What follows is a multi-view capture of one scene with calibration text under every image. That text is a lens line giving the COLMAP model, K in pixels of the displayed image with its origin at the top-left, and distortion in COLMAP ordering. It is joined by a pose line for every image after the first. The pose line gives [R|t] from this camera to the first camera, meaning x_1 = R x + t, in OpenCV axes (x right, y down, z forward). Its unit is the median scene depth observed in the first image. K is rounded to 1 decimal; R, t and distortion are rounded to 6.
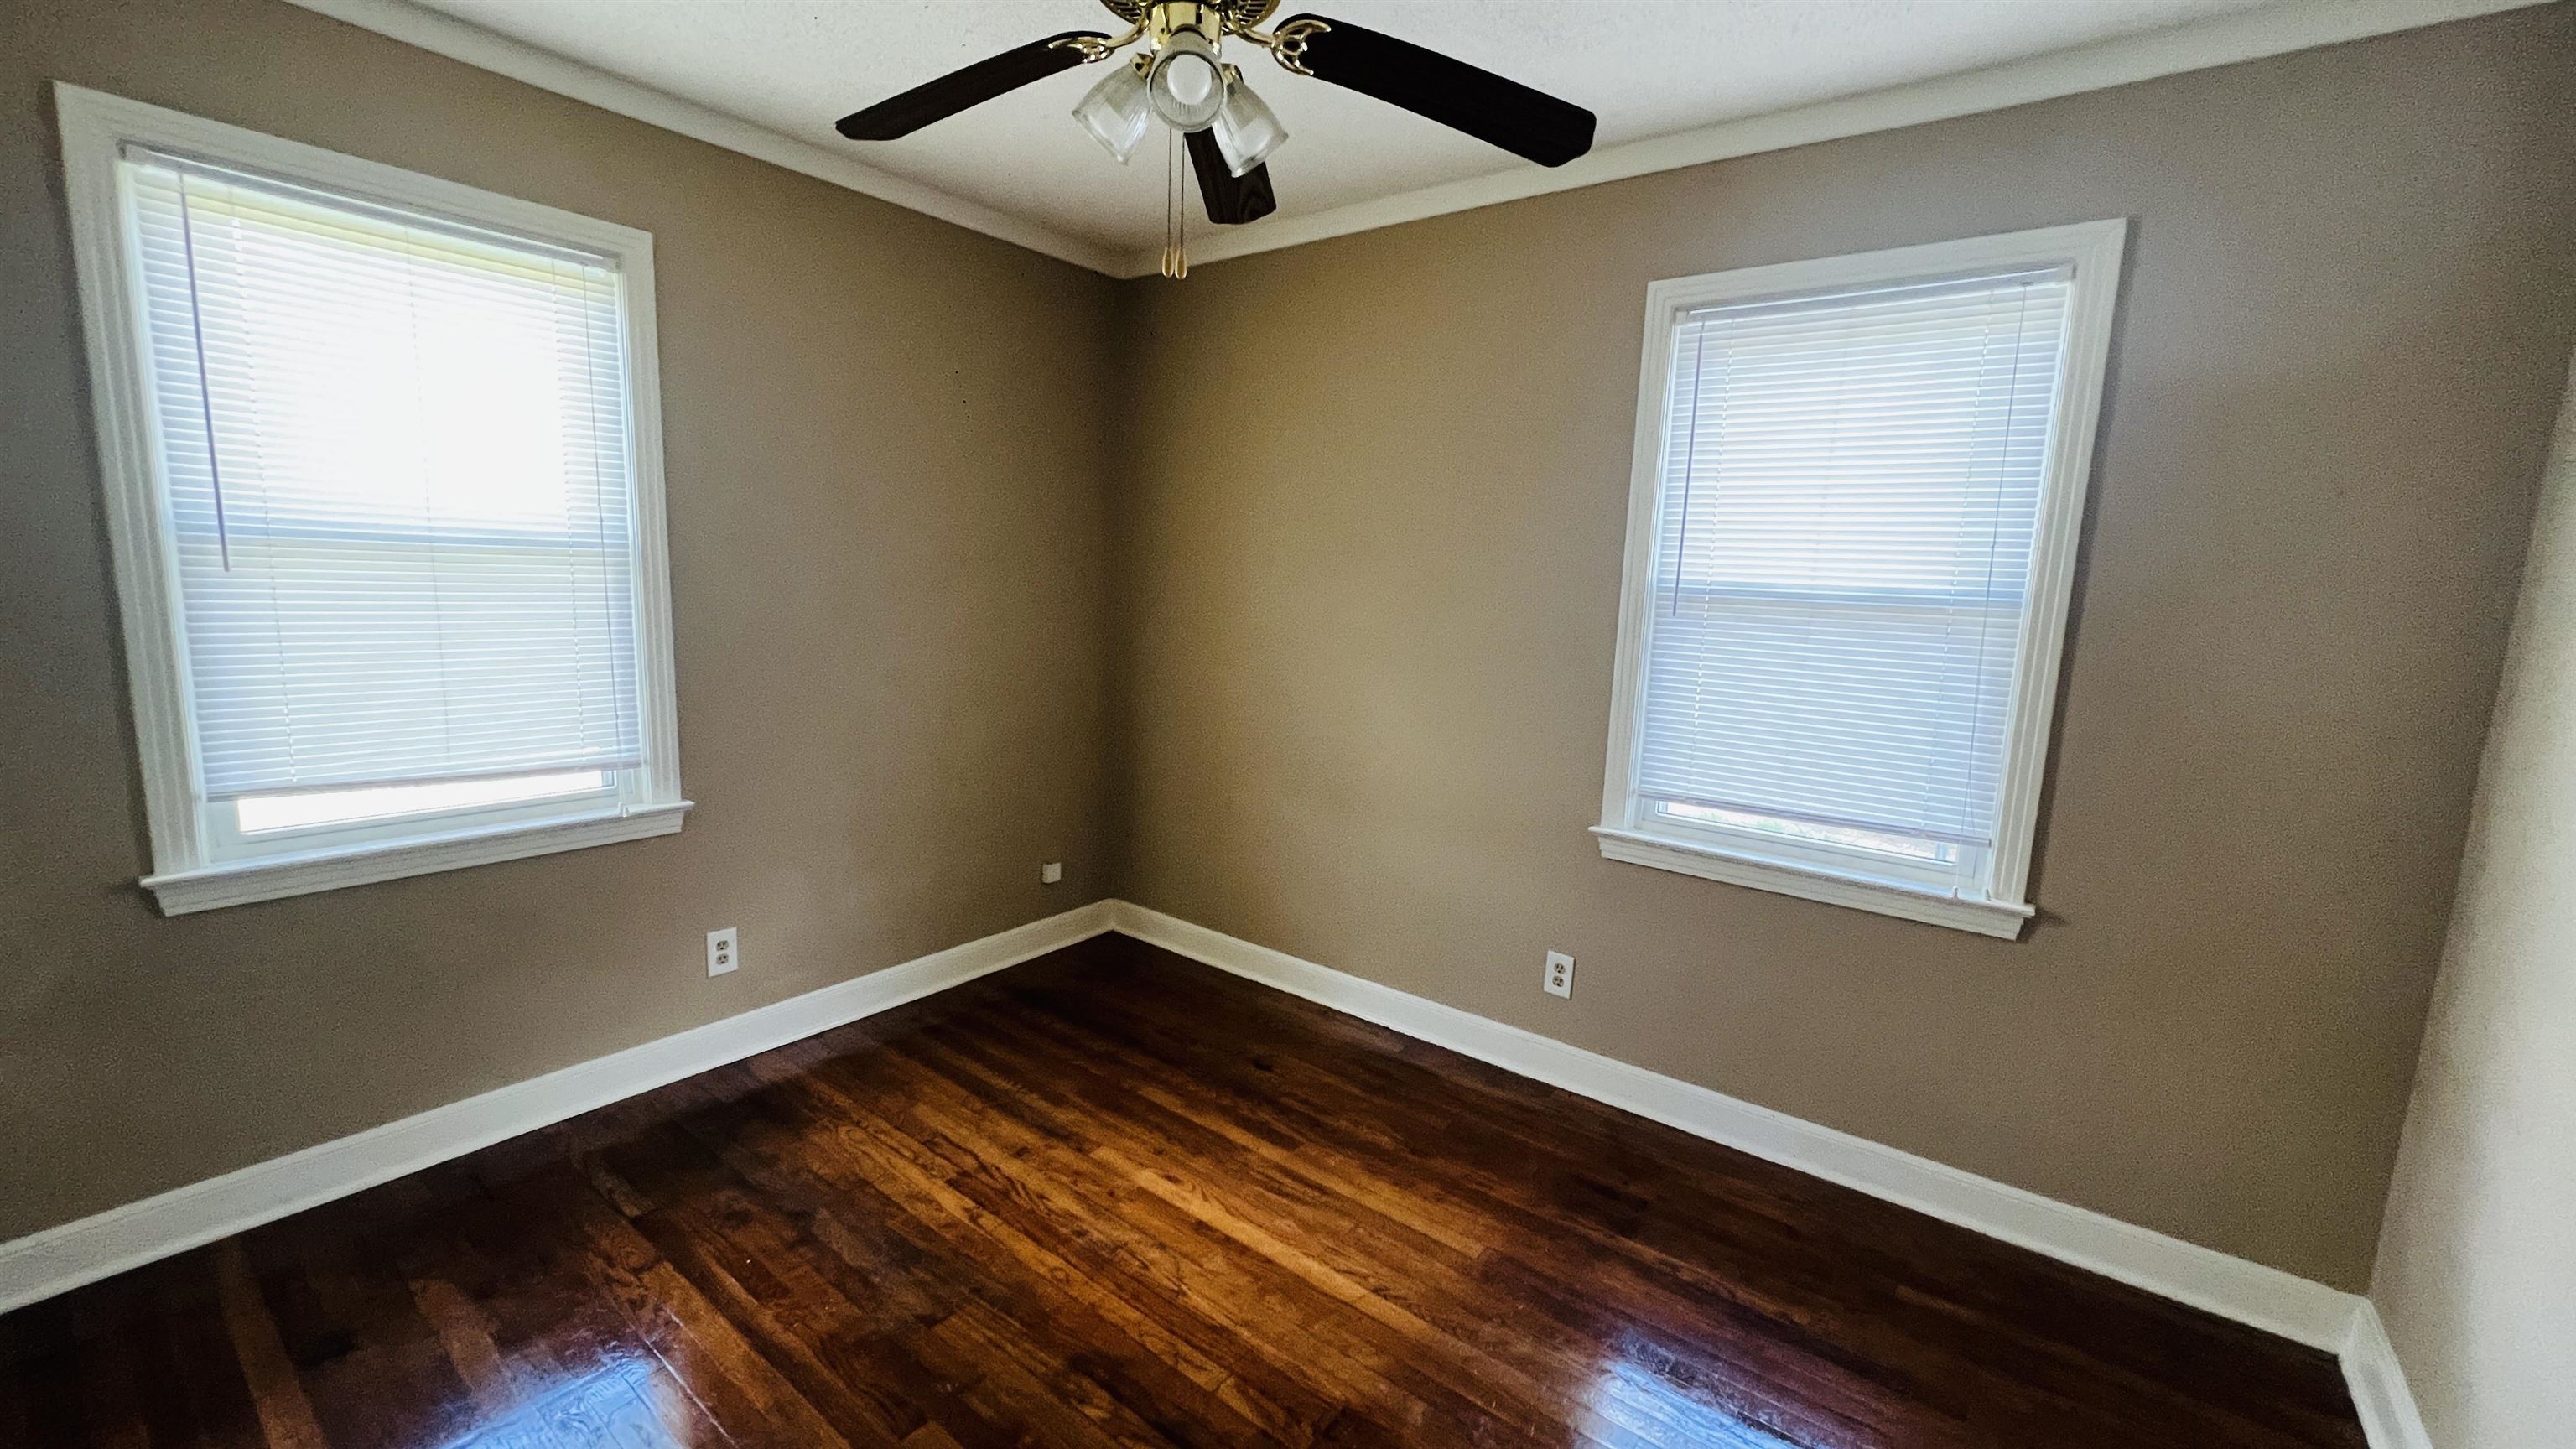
lens RADIAL K [[1036.5, 0, 1288.0], [0, 1036.5, 724.5], [0, 0, 1]] dist [-0.003123, -0.000487]
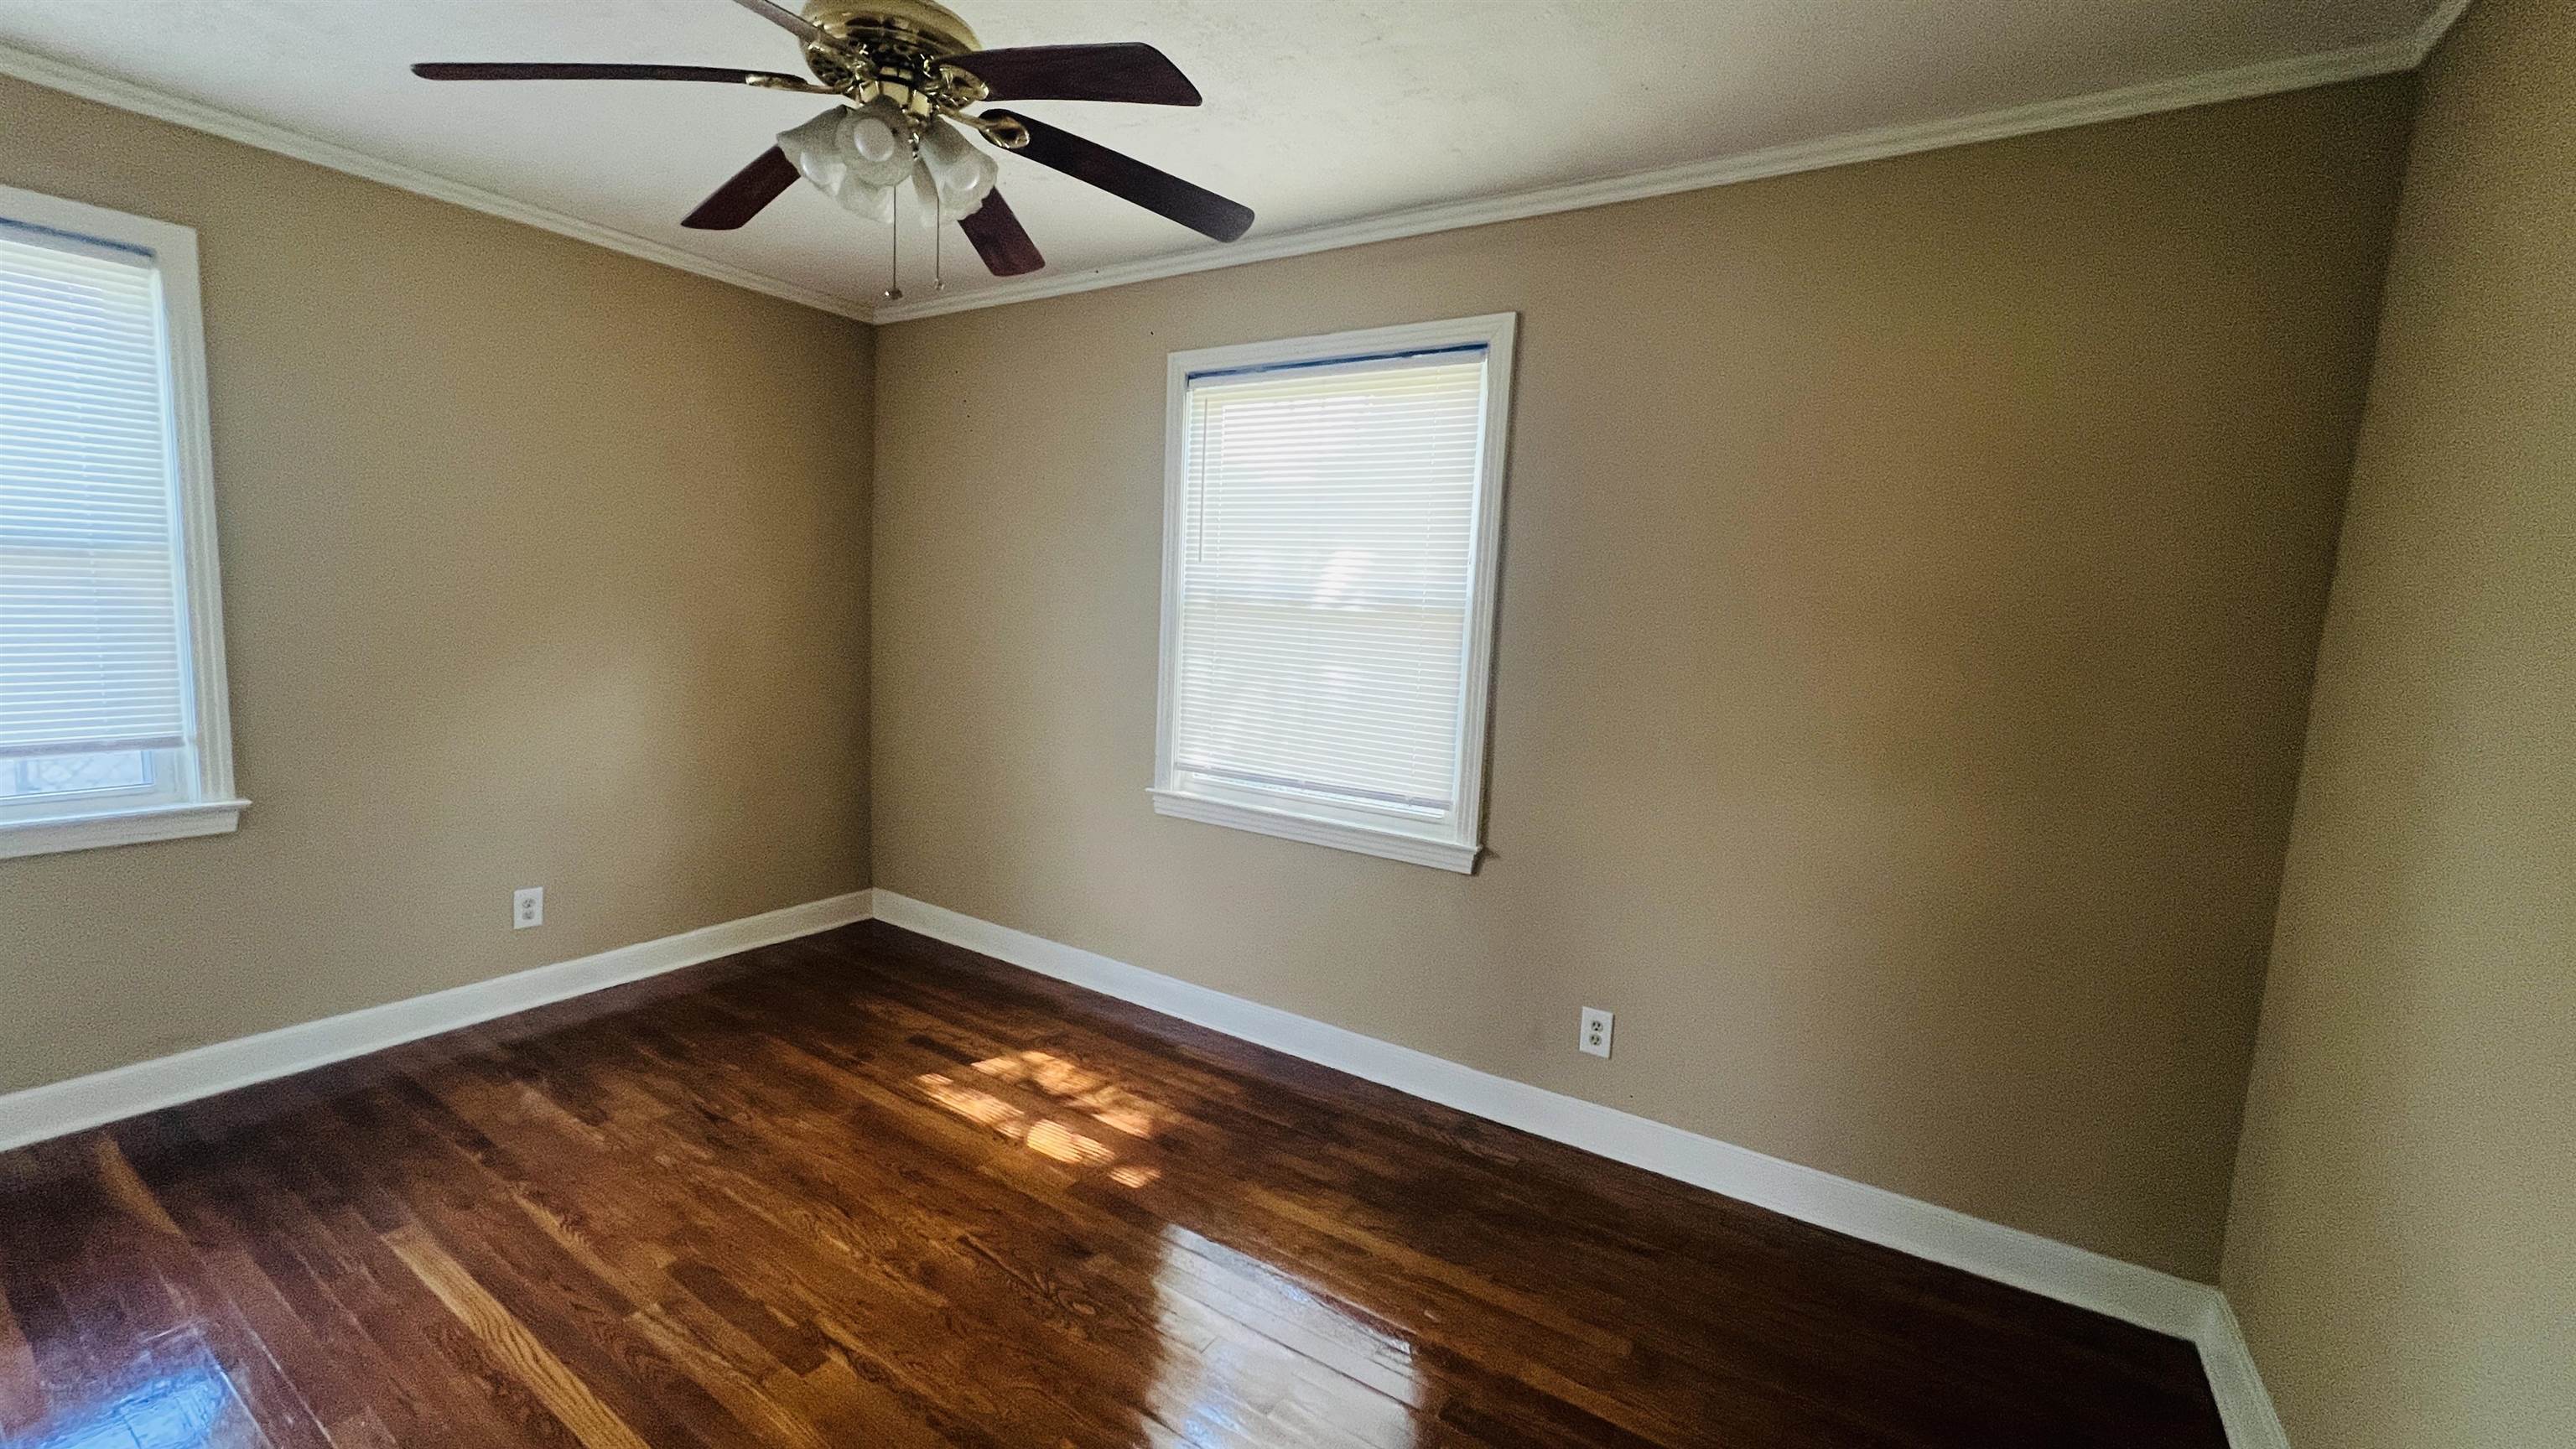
lens RADIAL K [[1036.5, 0, 1288.0], [0, 1036.5, 724.5], [0, 0, 1]] dist [-0.003123, -0.000487]
pose [[0.997394, -0.002845, 0.072084, 0.211480], [0.004948, 0.999567, -0.029011, 0.034189], [-0.071971, 0.029292, 0.996977, -0.135592]]
